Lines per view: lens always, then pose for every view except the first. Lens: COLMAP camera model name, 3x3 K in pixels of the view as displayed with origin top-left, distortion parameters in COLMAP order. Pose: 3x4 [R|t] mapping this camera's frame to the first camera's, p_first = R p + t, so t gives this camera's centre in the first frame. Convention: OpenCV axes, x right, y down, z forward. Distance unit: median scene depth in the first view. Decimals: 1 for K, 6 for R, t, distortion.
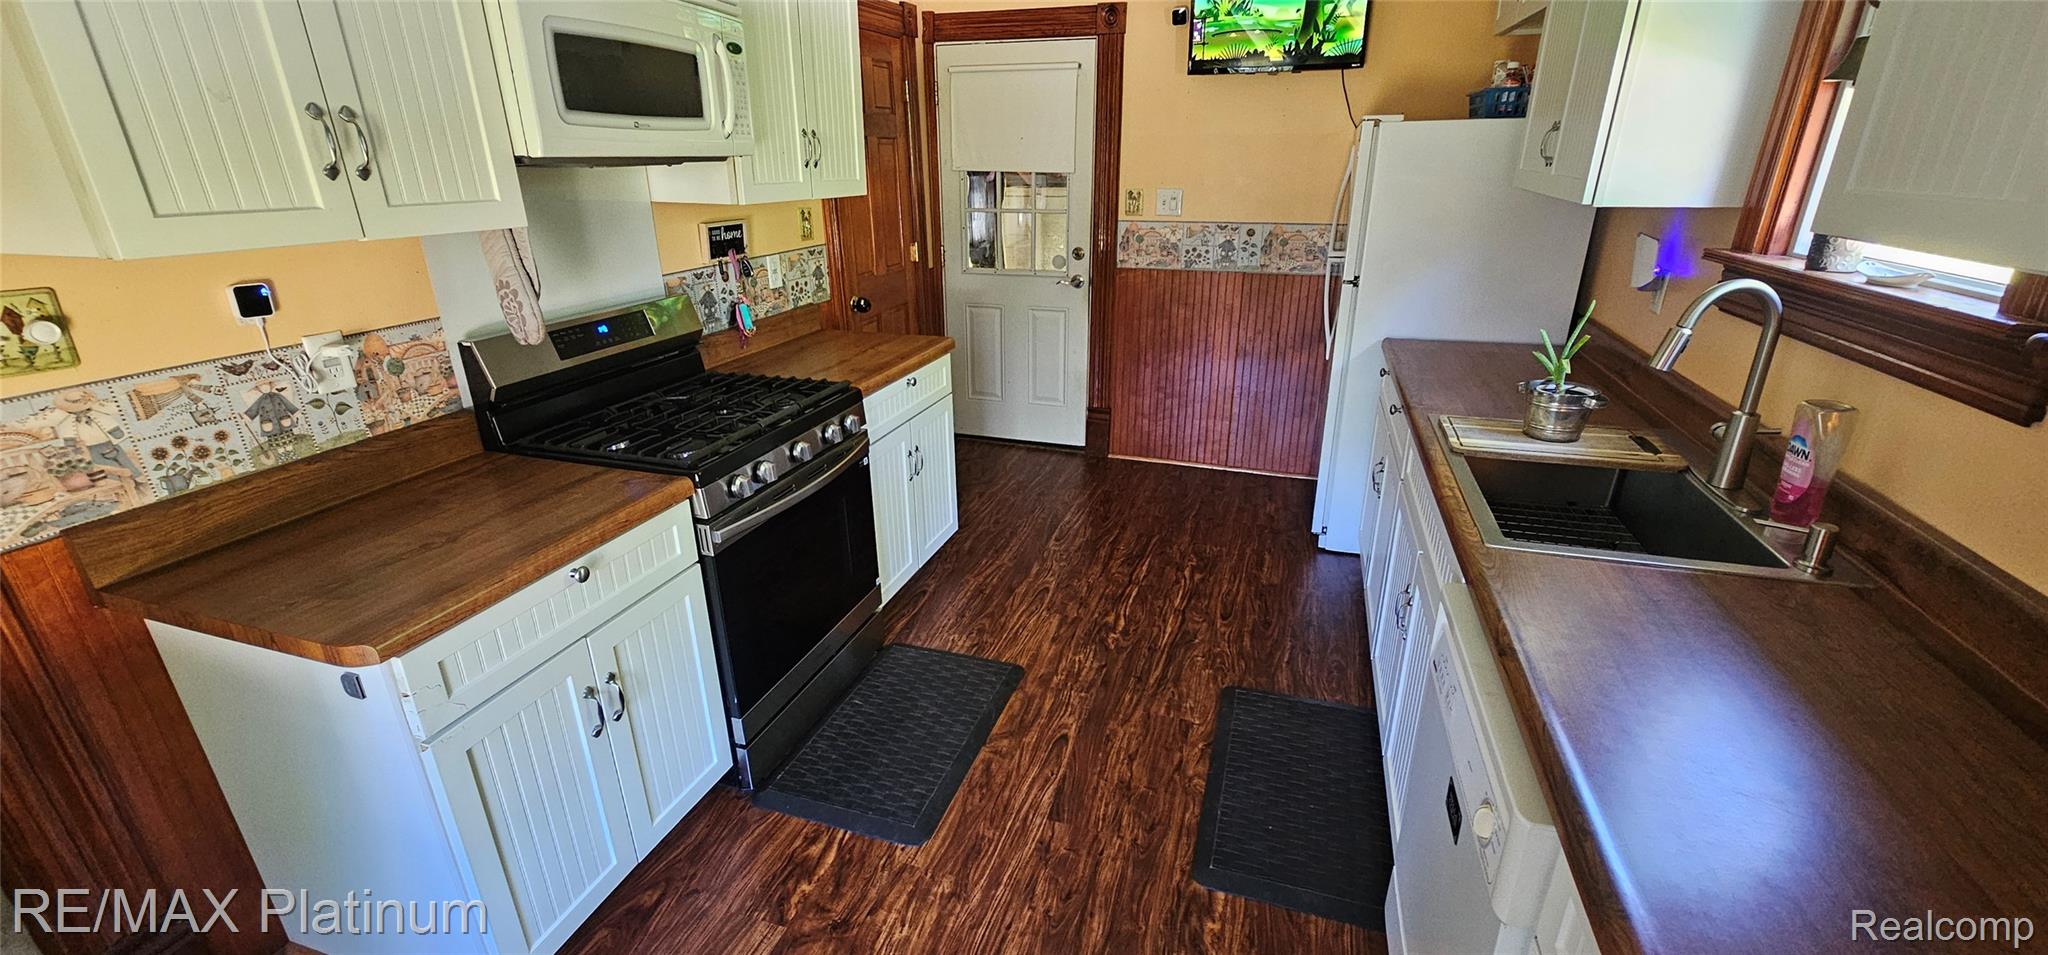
lens RADIAL K [[836.6, 0, 1018.6], [0, 836.6, 484.0], [0, 0, 1]] dist [0.002023, -0.000904]
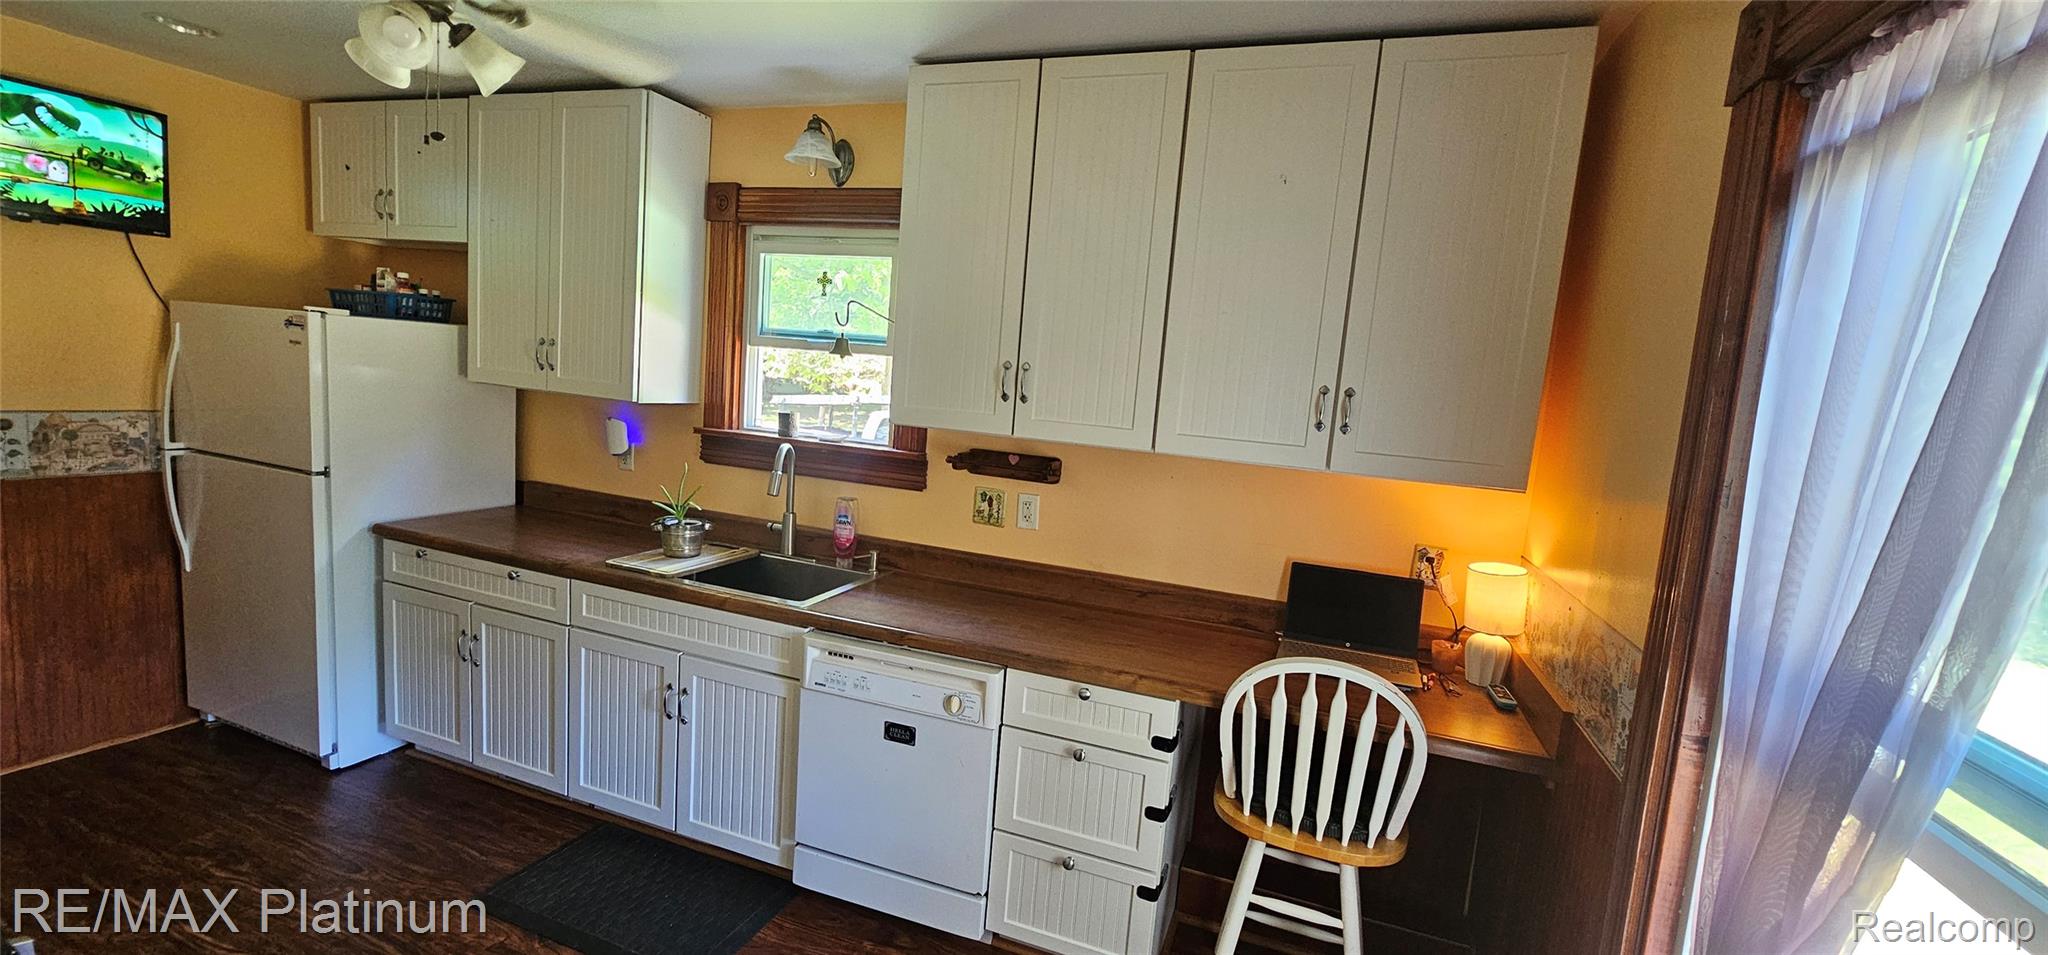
lens RADIAL K [[836.6, 0, 1016.8], [0, 836.6, 483.2], [0, 0, 1]] dist [0.002023, -0.000904]
pose [[0.038233, -0.107135, 0.993509, -0.445521], [0.291255, 0.952262, 0.091479, -0.080603], [-0.955881, 0.285867, 0.067611, 0.178917]]
